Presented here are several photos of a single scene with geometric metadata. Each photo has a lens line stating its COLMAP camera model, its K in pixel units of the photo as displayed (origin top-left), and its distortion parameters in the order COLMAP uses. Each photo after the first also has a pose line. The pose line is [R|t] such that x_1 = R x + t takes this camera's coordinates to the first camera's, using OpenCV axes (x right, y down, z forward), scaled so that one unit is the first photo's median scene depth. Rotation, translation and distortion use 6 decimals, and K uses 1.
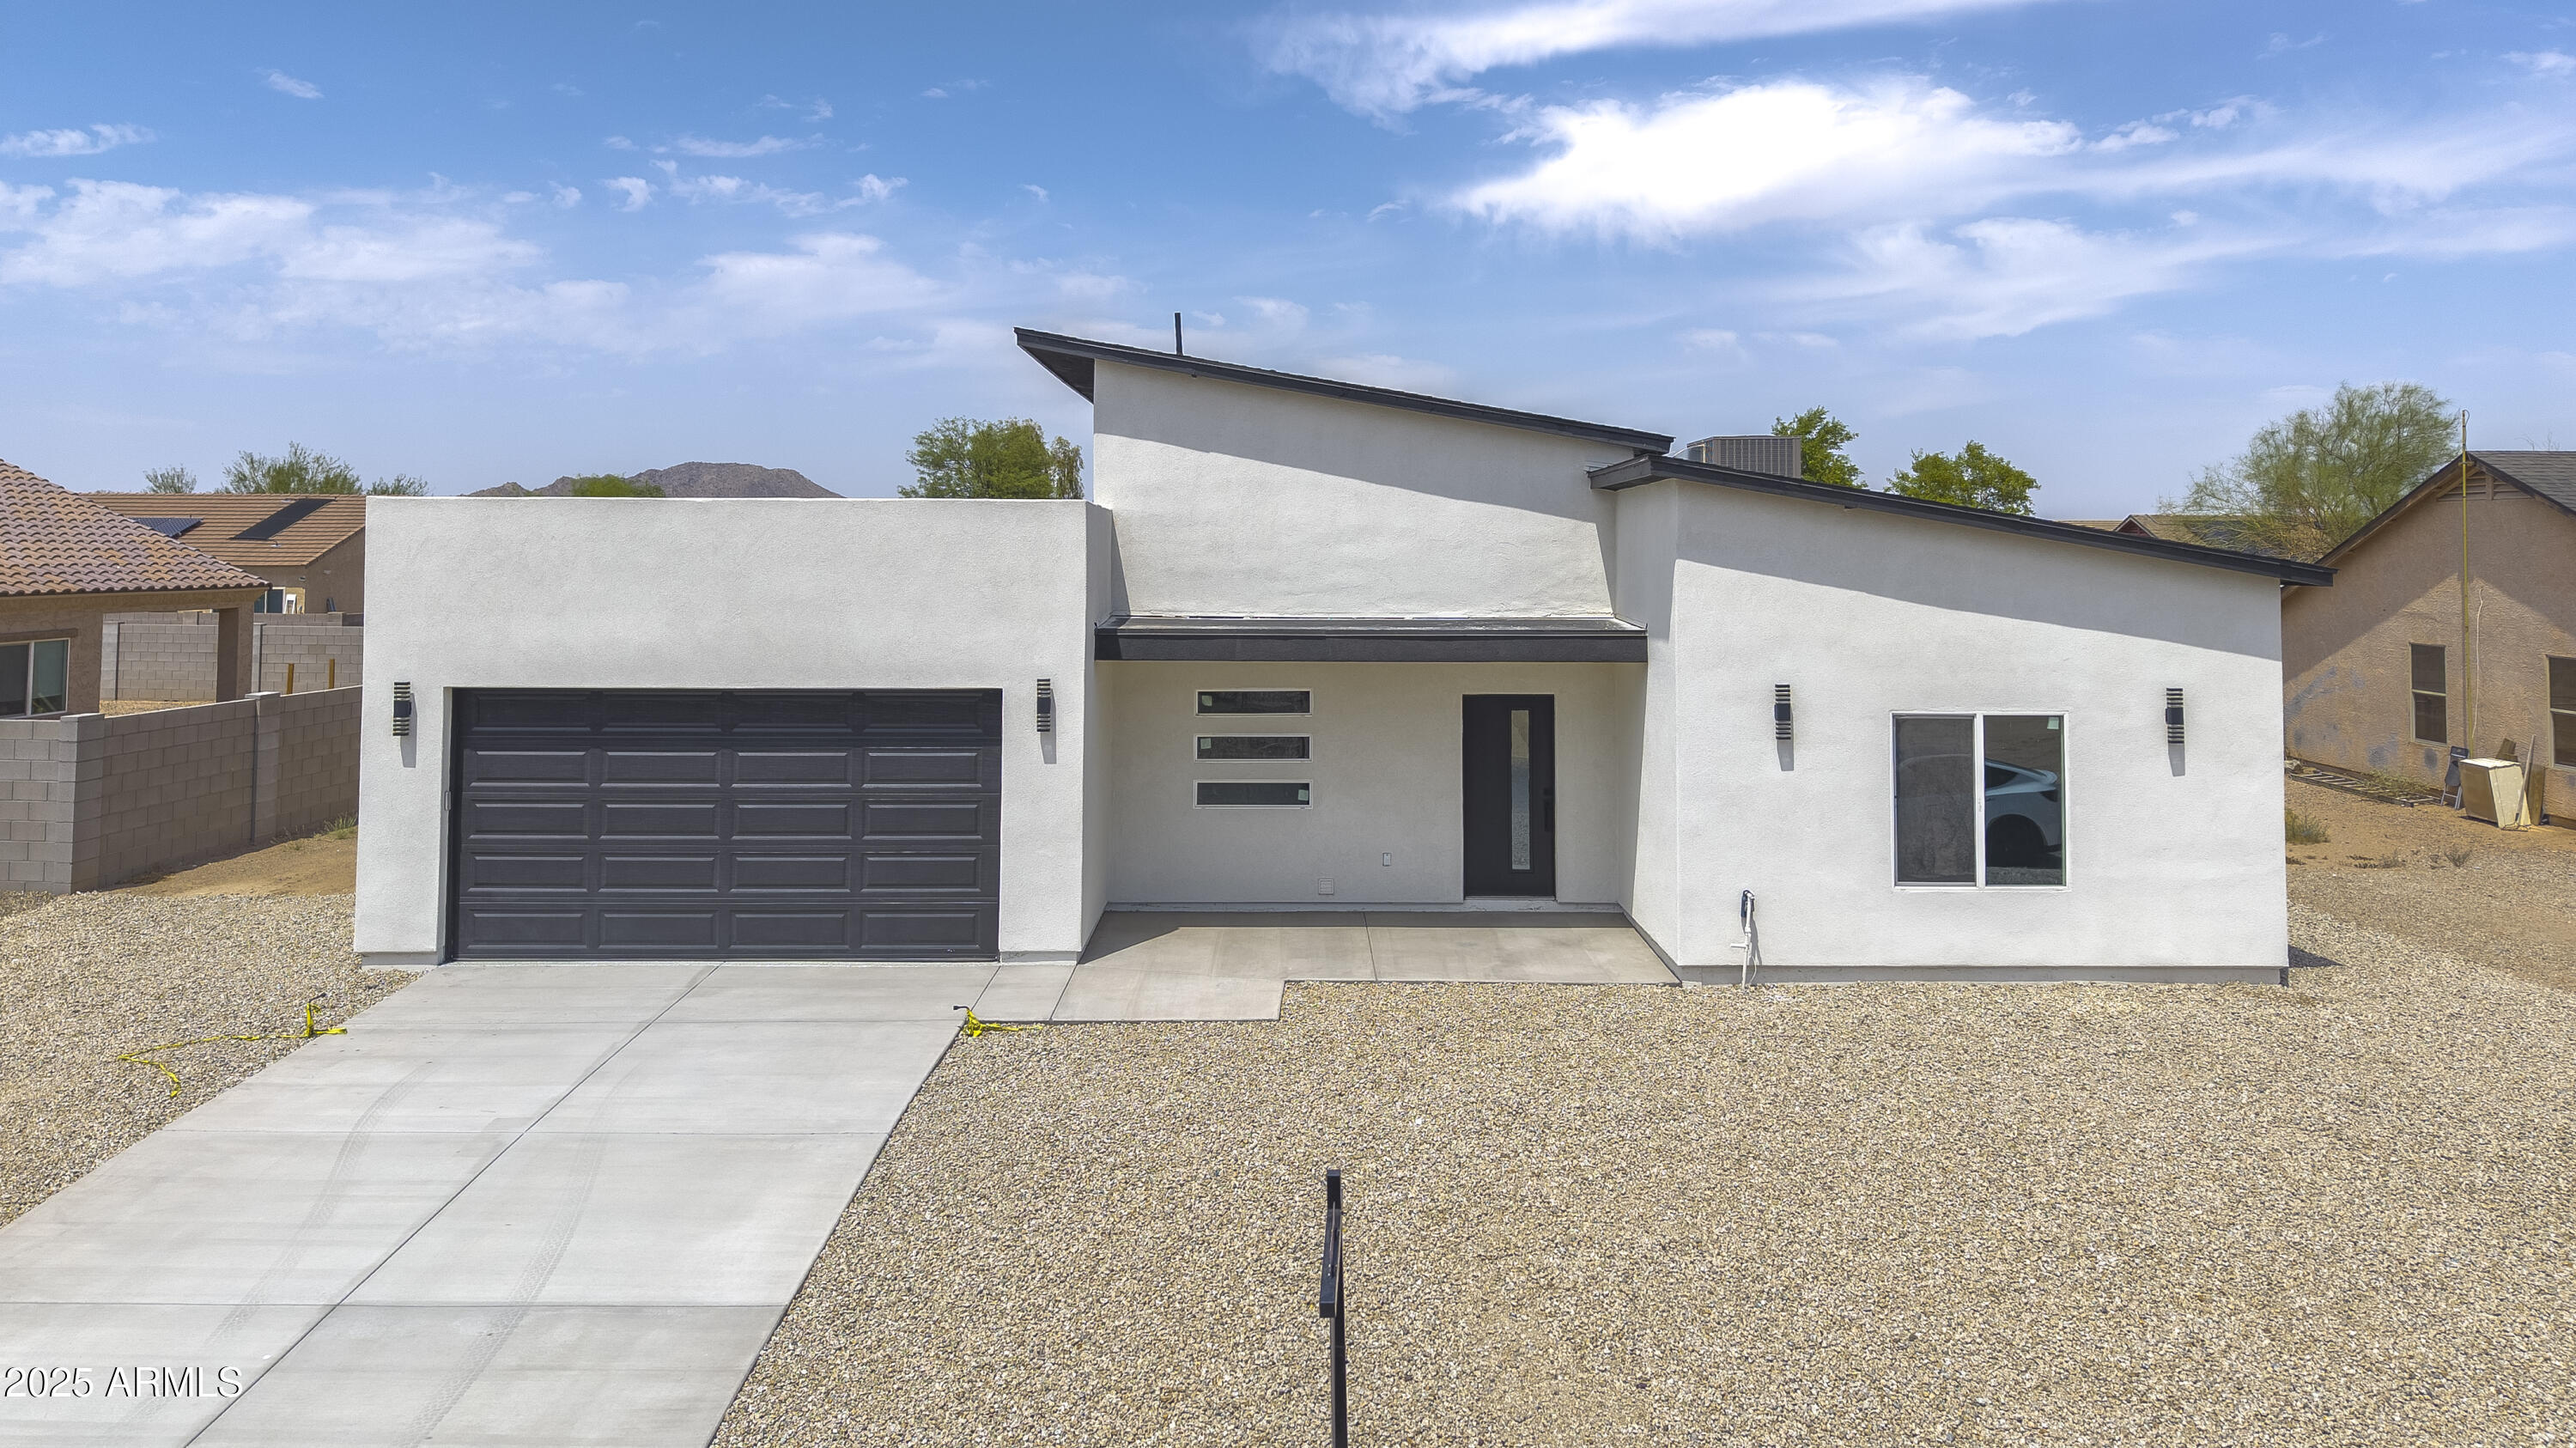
lens RADIAL K [[1851.3, 0, 1288.8], [0, 1851.3, 539.2], [0, 0, 1]] dist [0.005443, -0.000563]
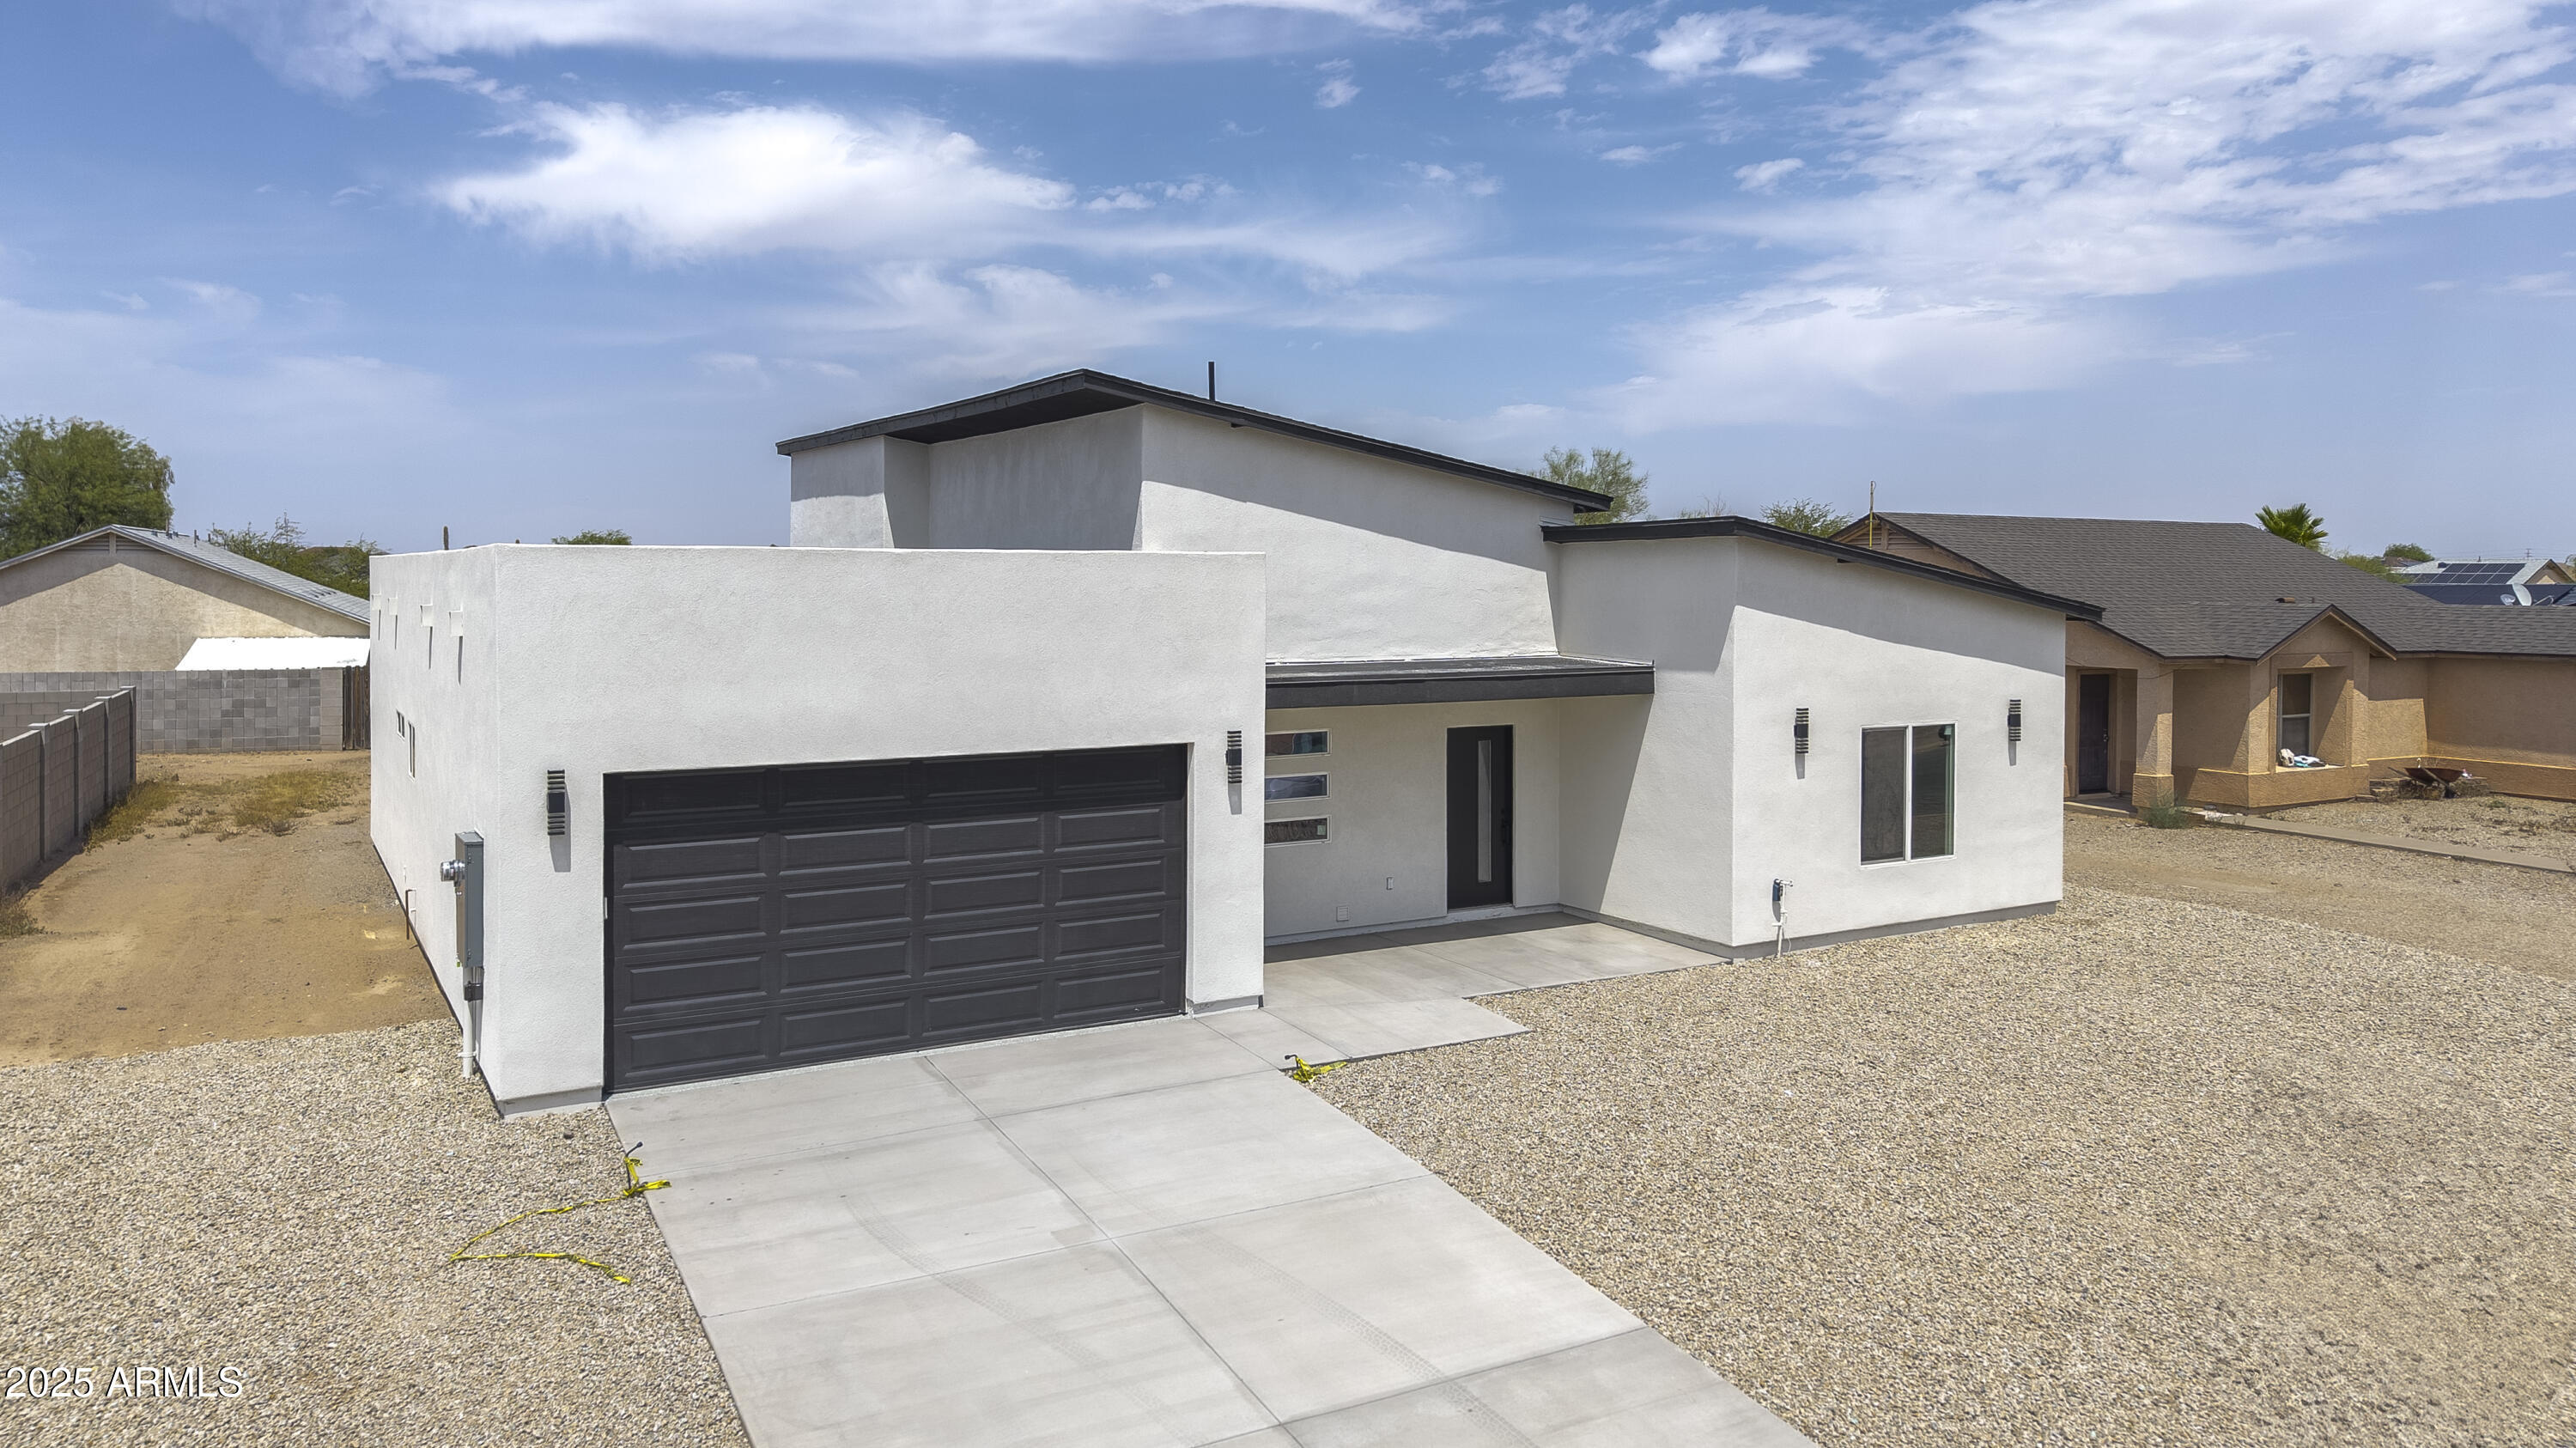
lens RADIAL K [[1798.3, 0, 1288.0], [0, 1798.3, 724.0], [0, 0, 1]] dist [0.022452, -0.001352]
pose [[0.865564, -0.043044, 0.498946, -0.554048], [-0.000607, 0.996208, 0.086996, -0.012336], [-0.500798, -0.075603, 0.862256, 0.137070]]
